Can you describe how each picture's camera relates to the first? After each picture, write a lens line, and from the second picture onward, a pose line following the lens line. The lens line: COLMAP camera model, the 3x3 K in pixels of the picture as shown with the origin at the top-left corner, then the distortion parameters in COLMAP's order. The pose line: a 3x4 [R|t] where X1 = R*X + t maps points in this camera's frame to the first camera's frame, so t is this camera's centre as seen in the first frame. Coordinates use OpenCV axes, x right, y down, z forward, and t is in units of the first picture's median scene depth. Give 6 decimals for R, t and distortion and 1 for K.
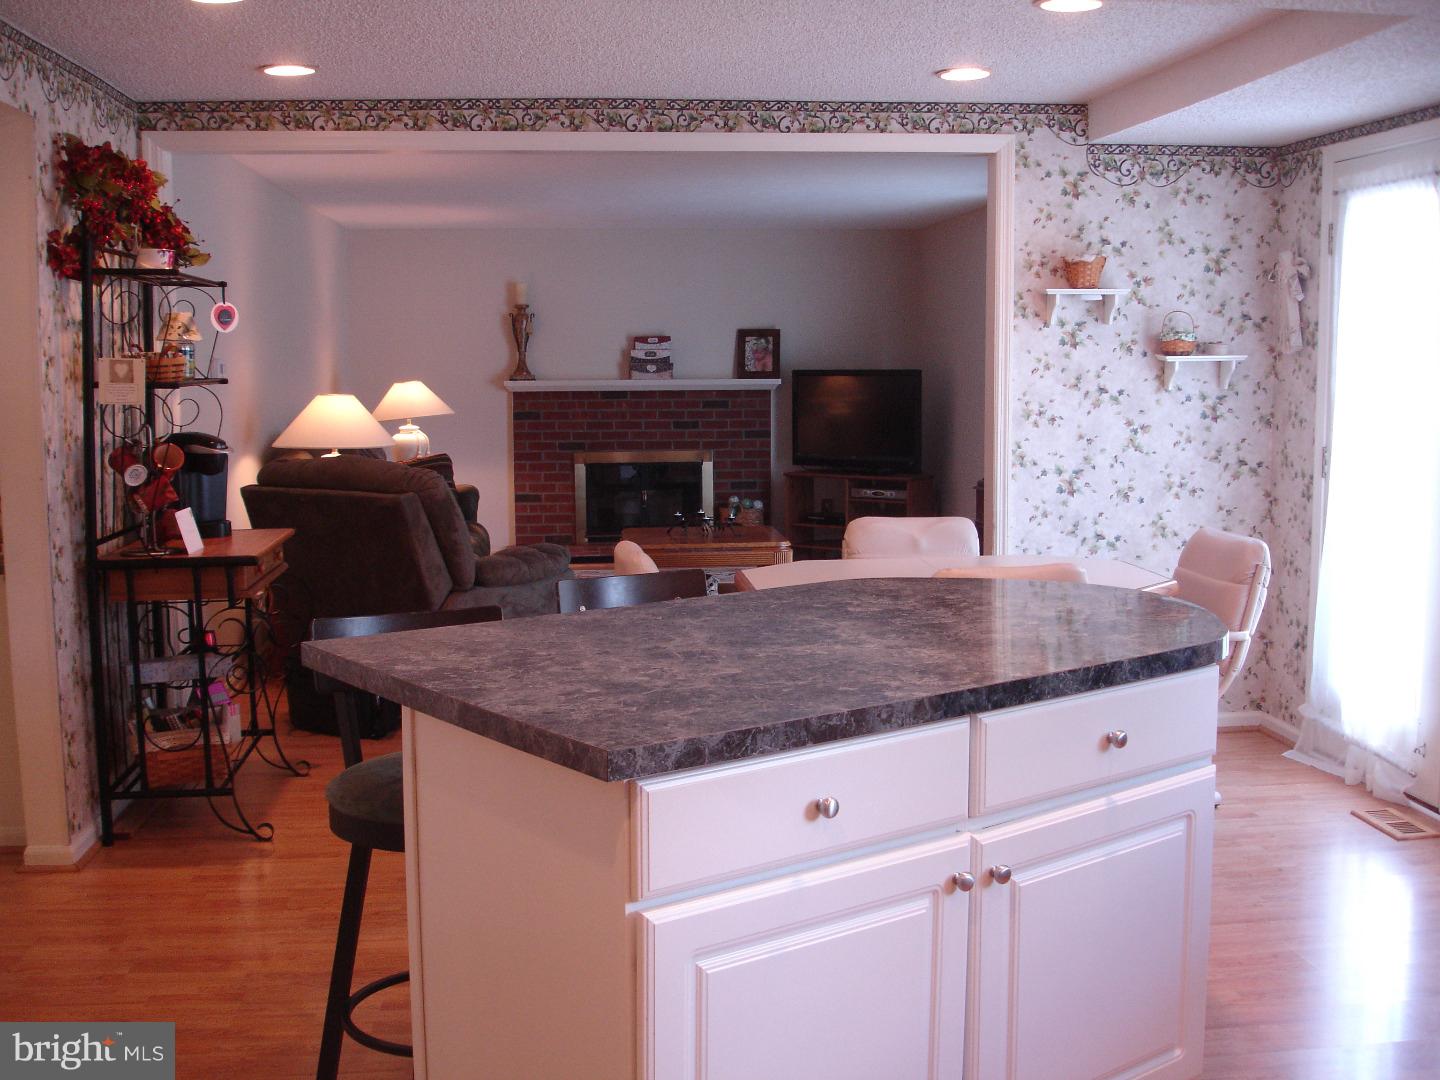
lens RADIAL K [[1595.8, 0, 719.5], [0, 1595.8, 538.0], [0, 0, 1]] dist [-0.081519, 0.000000]
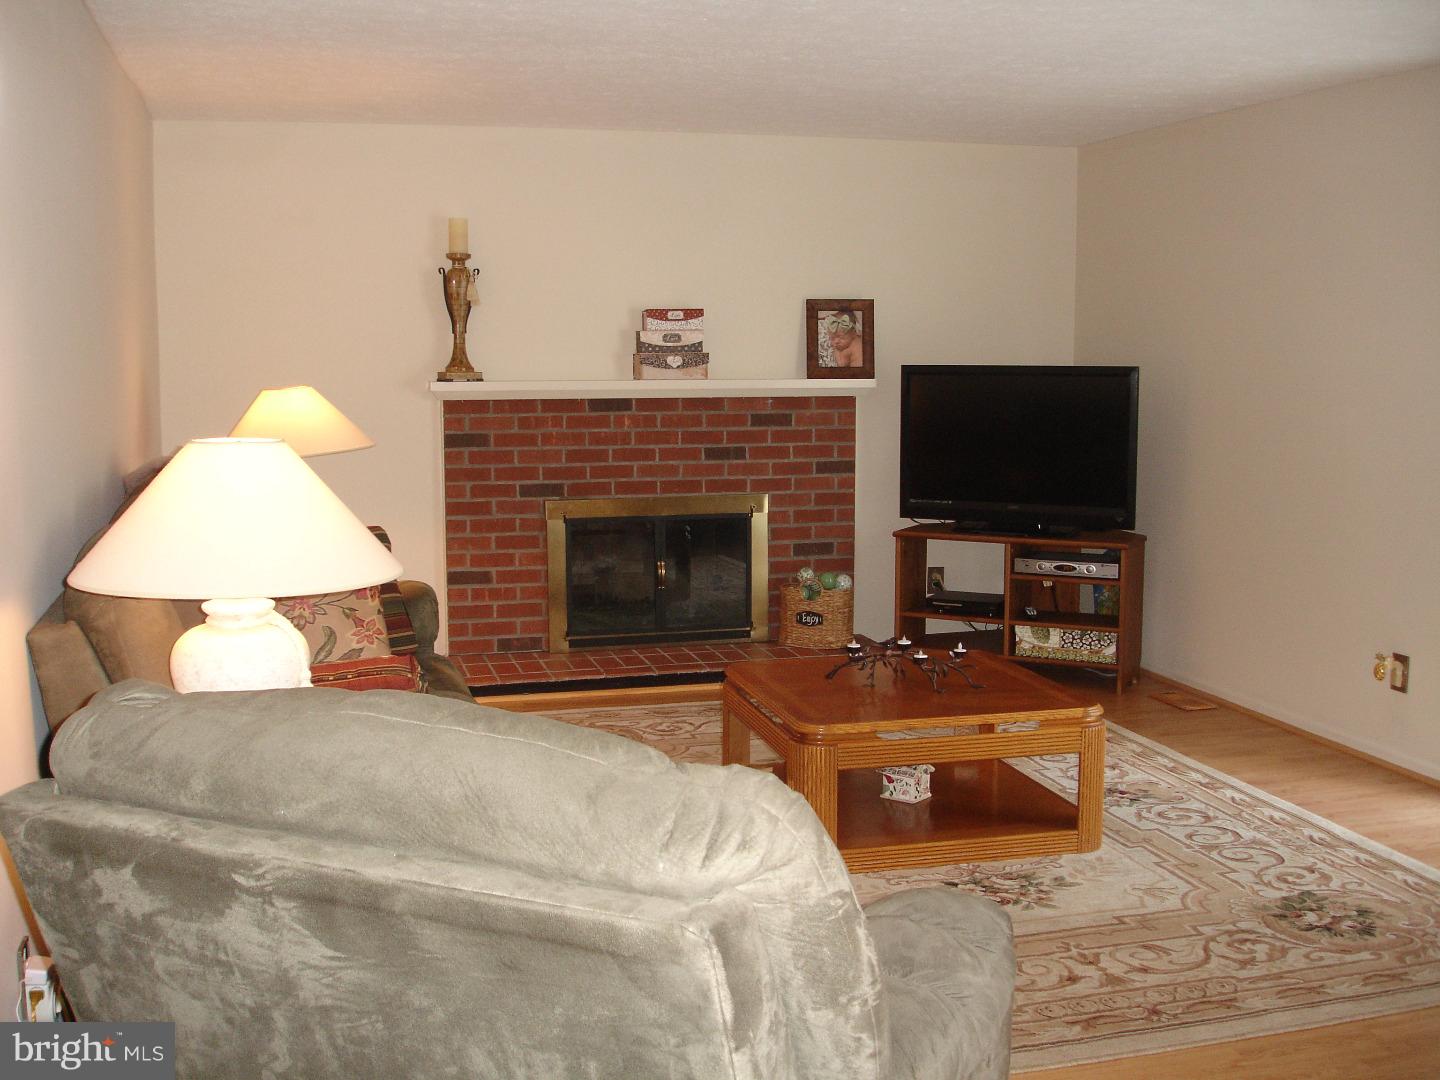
lens RADIAL K [[1595.8, 0, 721.5], [0, 1595.8, 543.3], [0, 0, 1]] dist [-0.081519, 0.000000]
pose [[0.985305, -0.016575, 0.169996, -0.128357], [0.014234, 0.999786, 0.014980, -0.045534], [-0.170208, -0.012340, 0.985331, 0.393565]]
